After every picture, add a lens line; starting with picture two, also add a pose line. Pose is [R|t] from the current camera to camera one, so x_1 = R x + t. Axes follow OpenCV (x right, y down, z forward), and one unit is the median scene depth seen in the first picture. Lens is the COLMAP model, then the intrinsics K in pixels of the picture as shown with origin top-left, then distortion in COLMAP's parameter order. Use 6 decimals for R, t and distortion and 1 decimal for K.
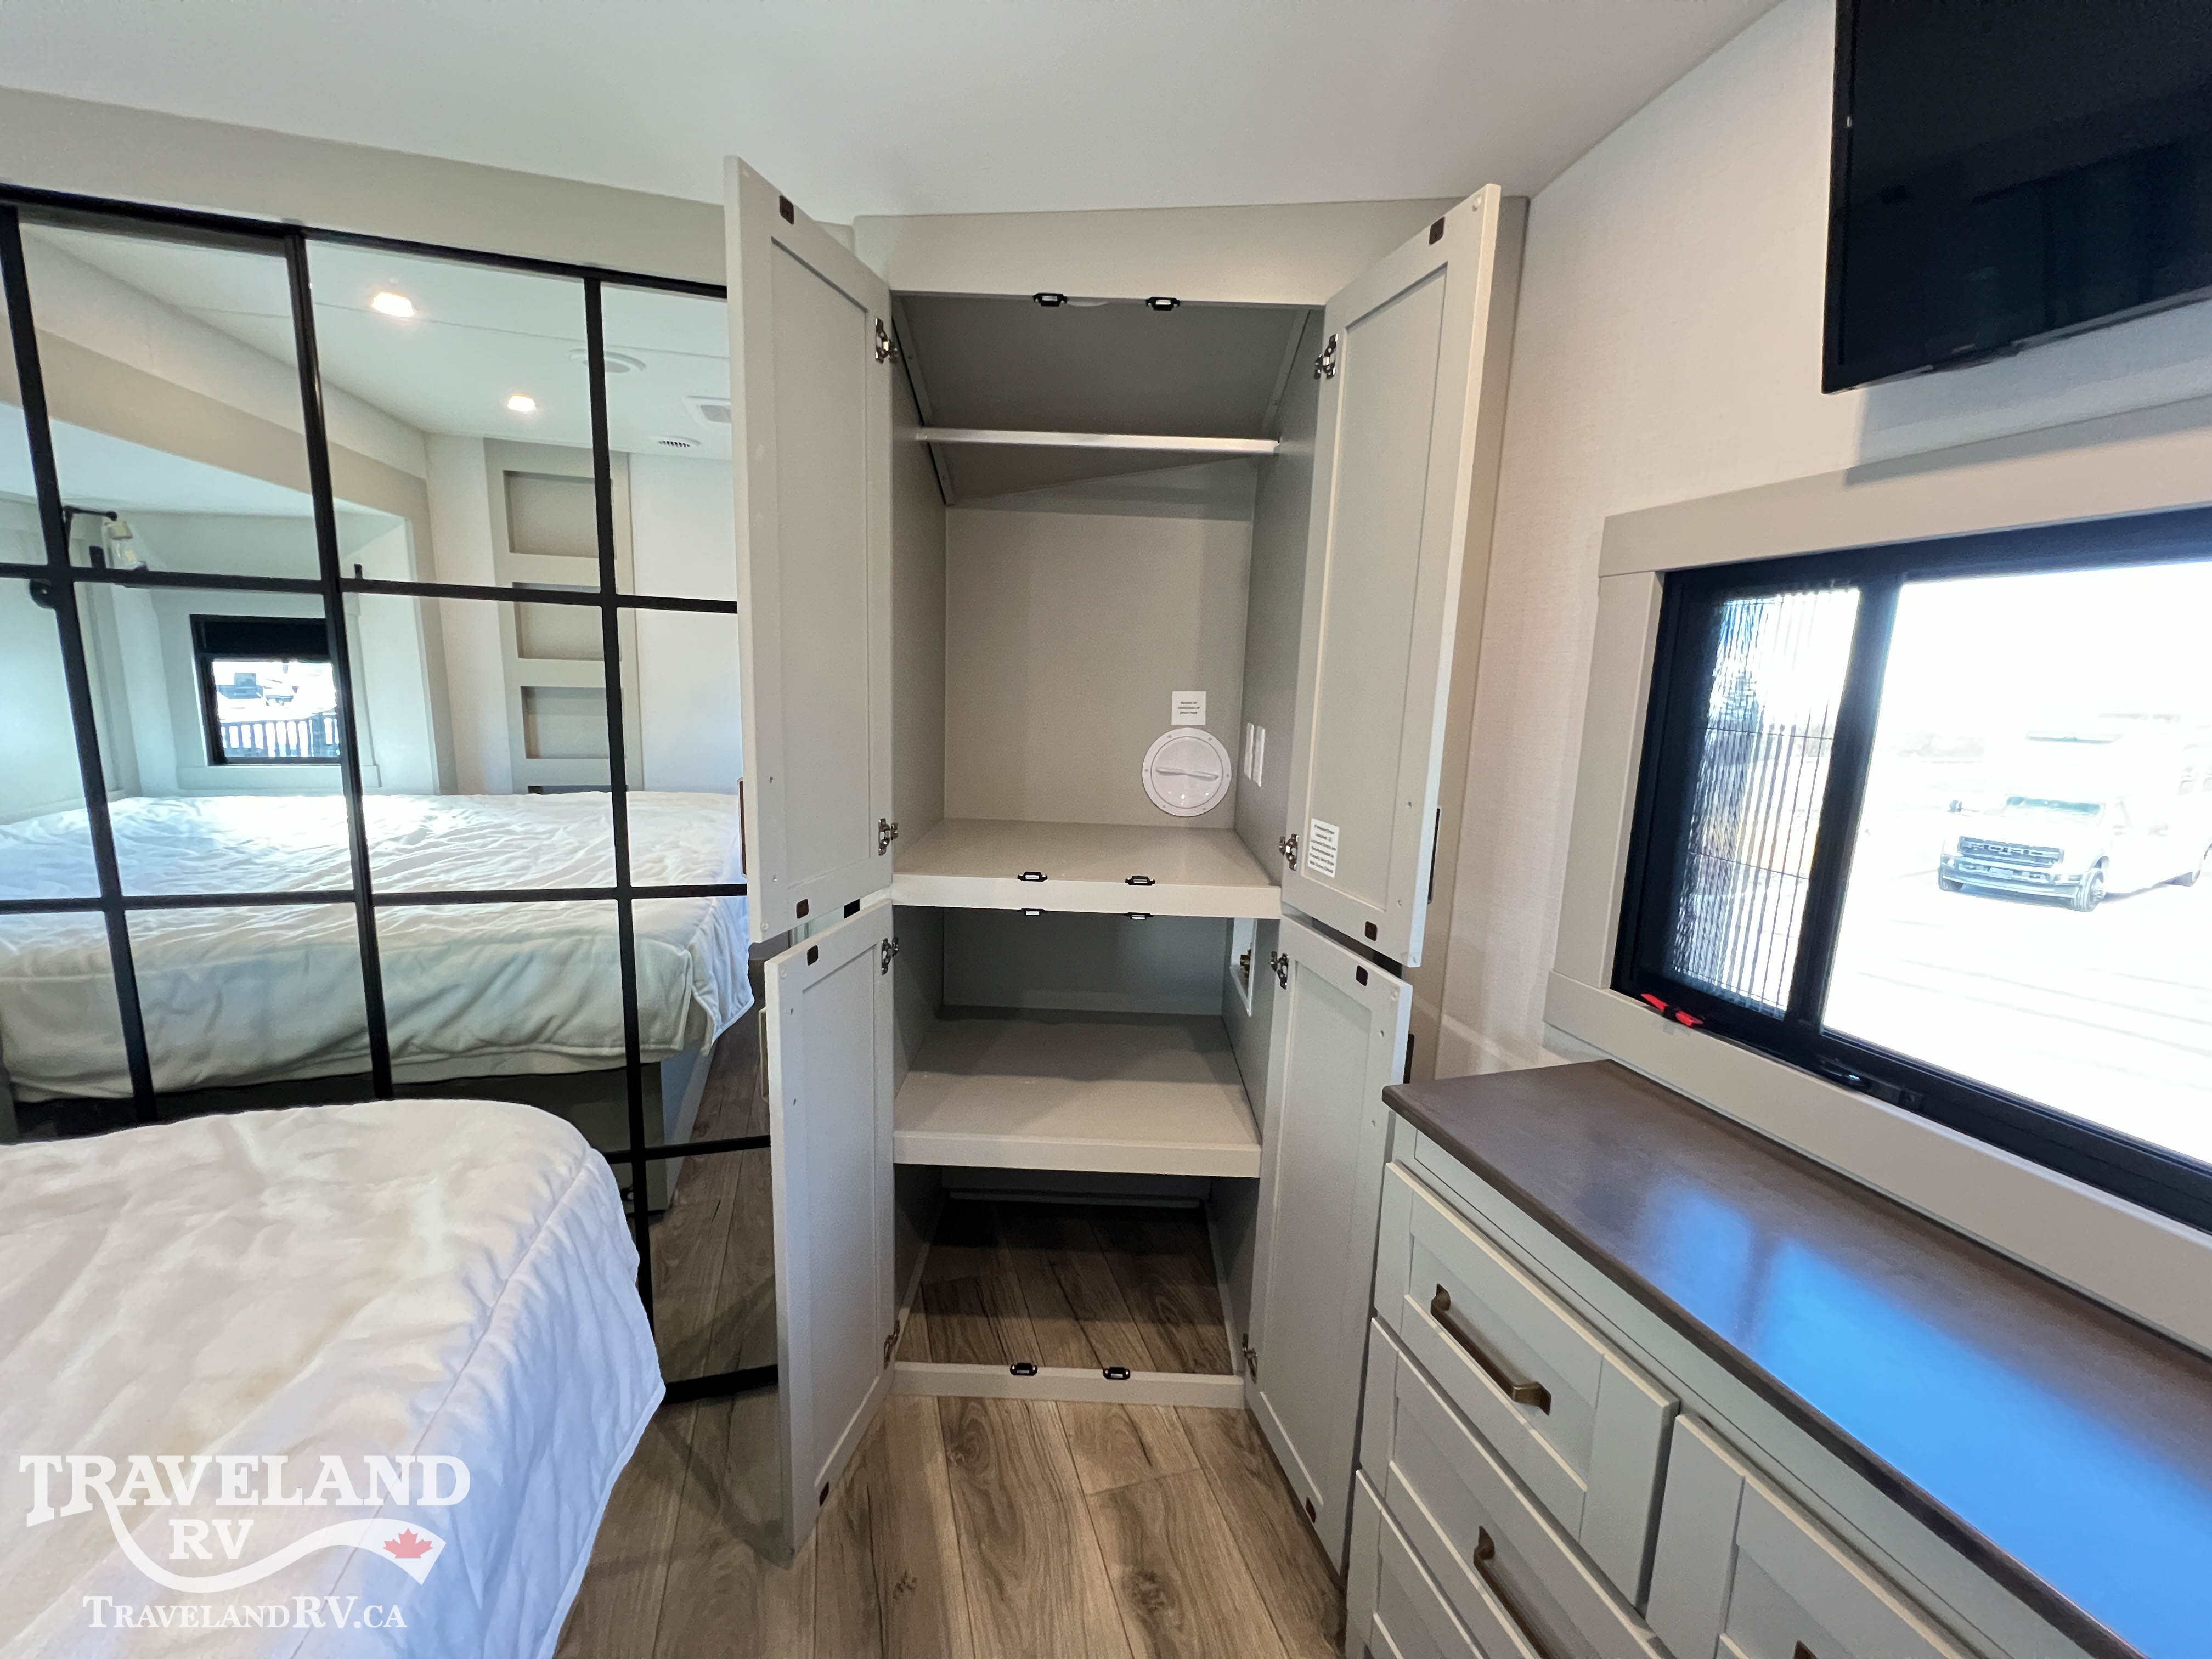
lens RADIAL K [[886.0, 0, 1102.5], [0, 886.0, 828.1], [0, 0, 1]] dist [-0.001489, 0.000751]
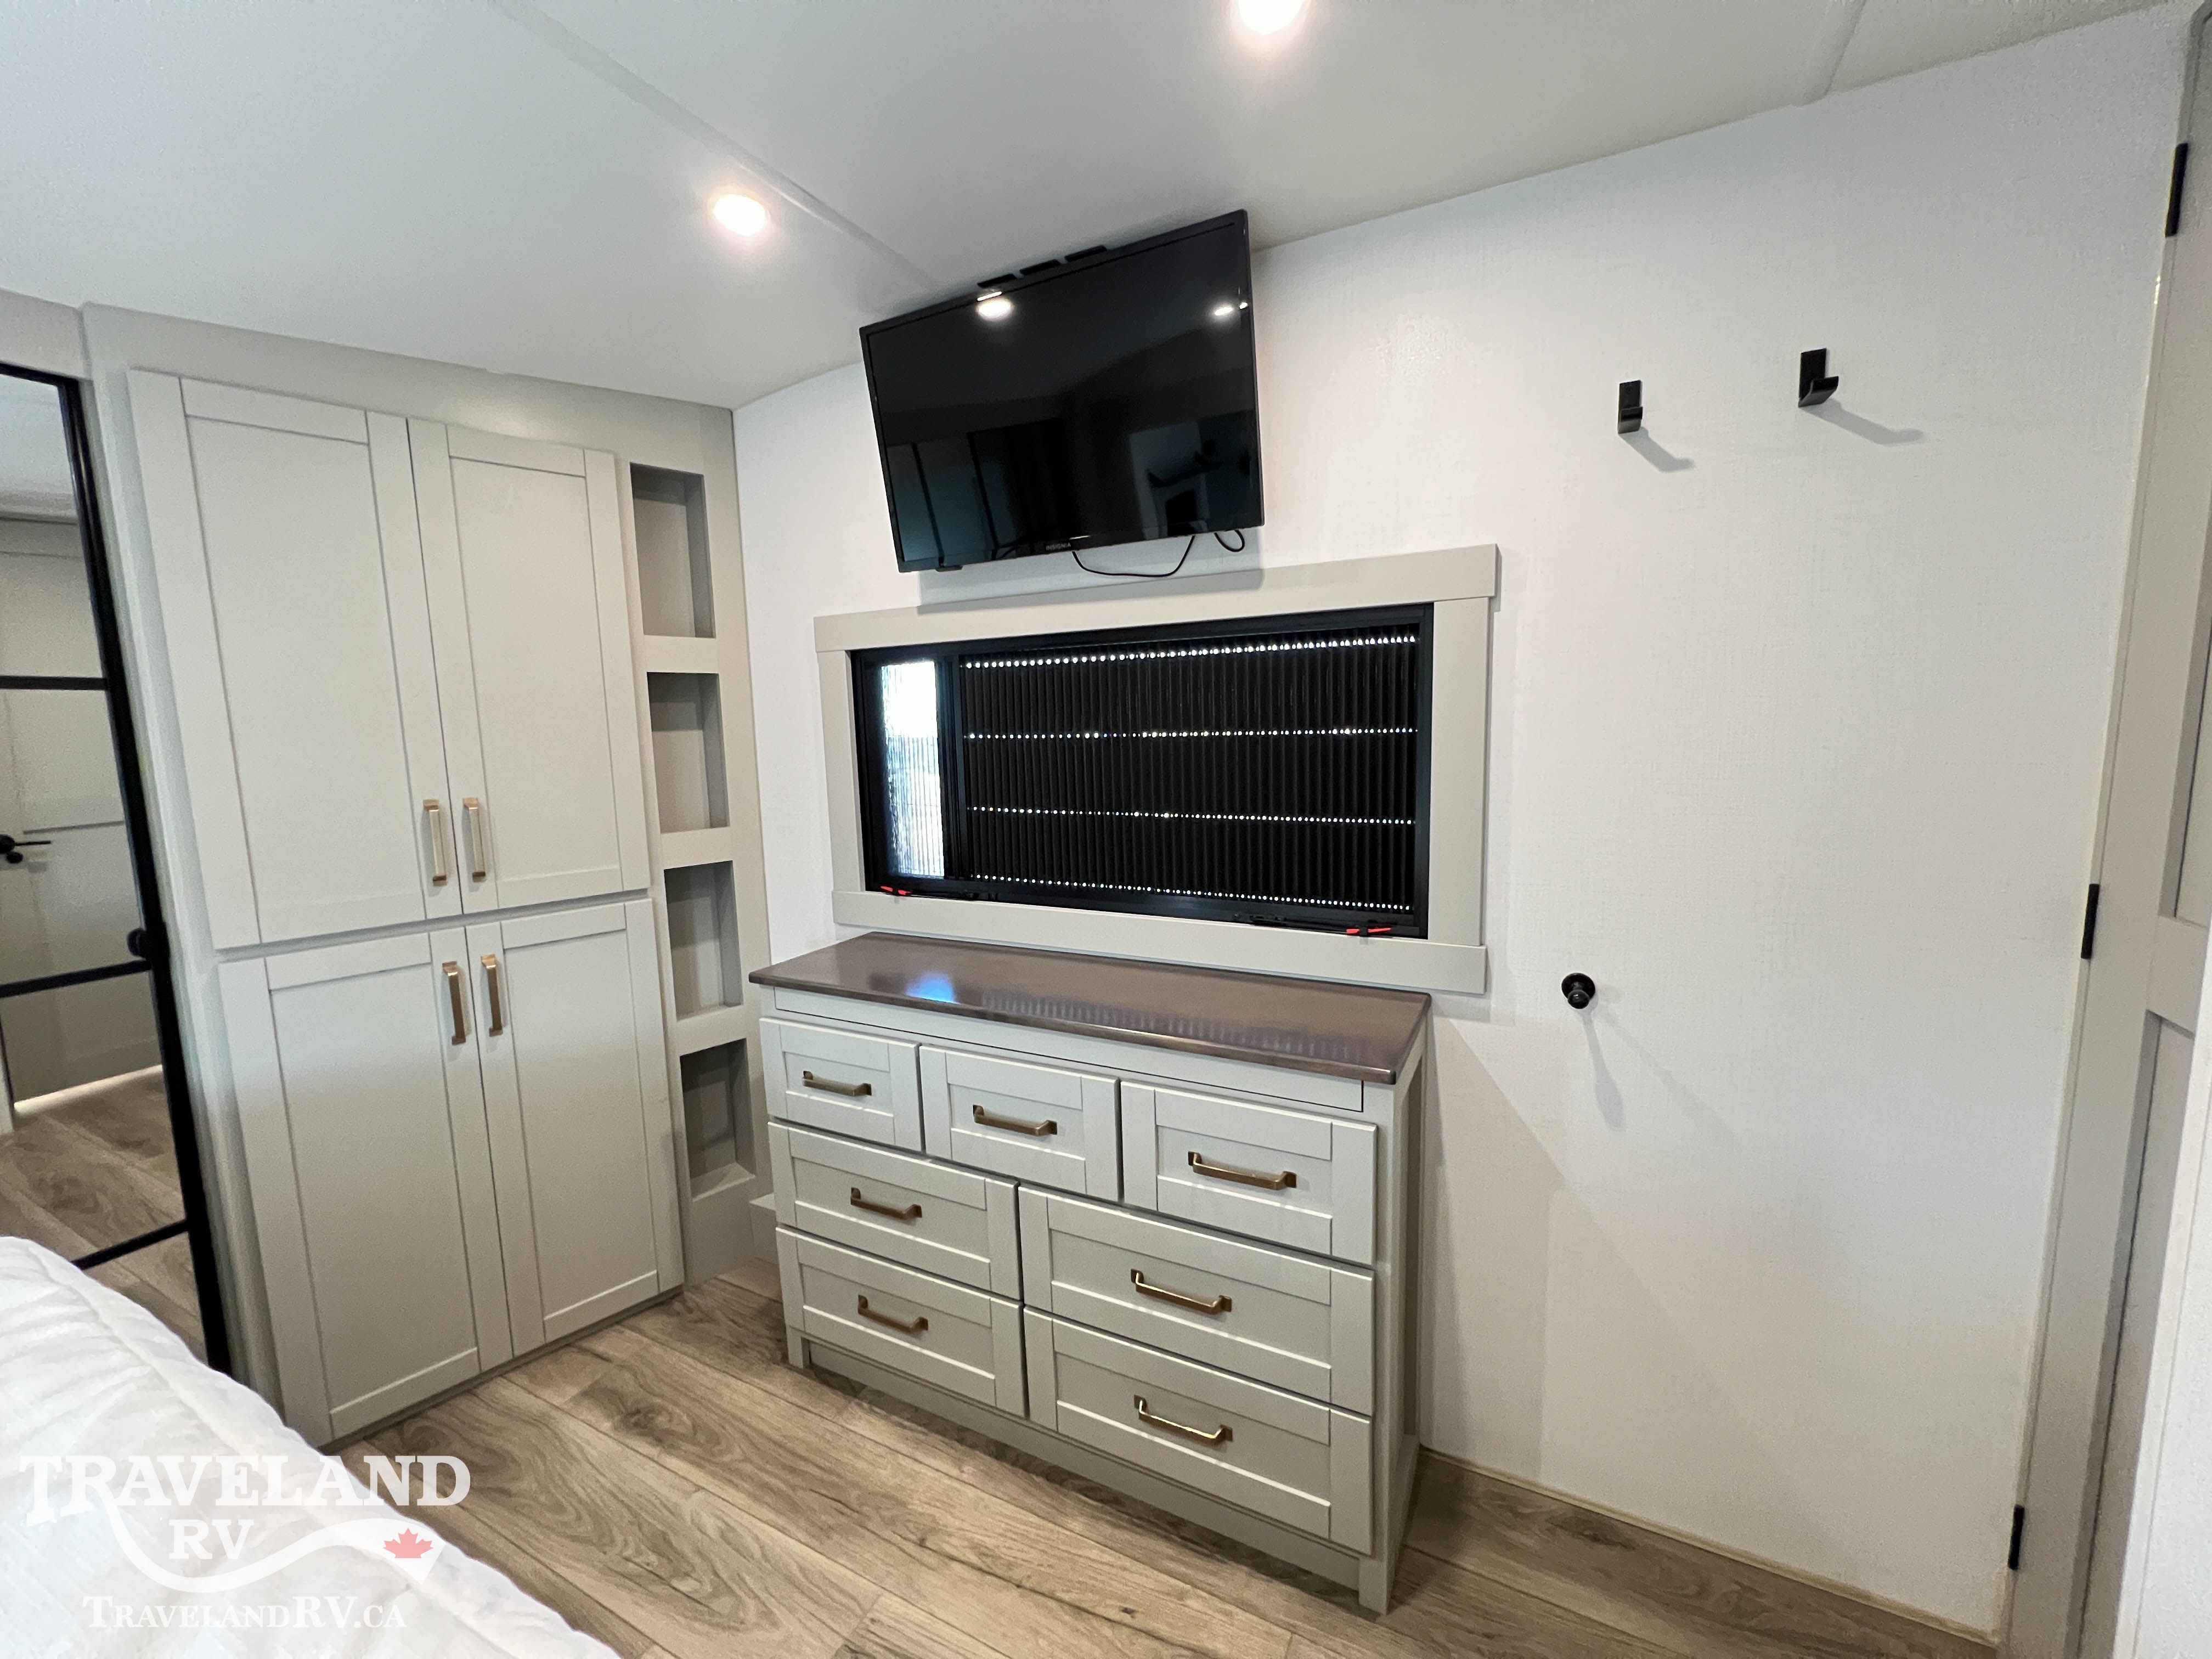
lens RADIAL K [[886.0, 0, 1090.2], [0, 886.0, 825.9], [0, 0, 1]] dist [-0.001489, 0.000751]
pose [[0.701858, -0.139261, 0.698571, -0.289155], [0.170708, 0.985008, 0.024851, 0.086153], [-0.691559, 0.101810, 0.715109, -0.517940]]
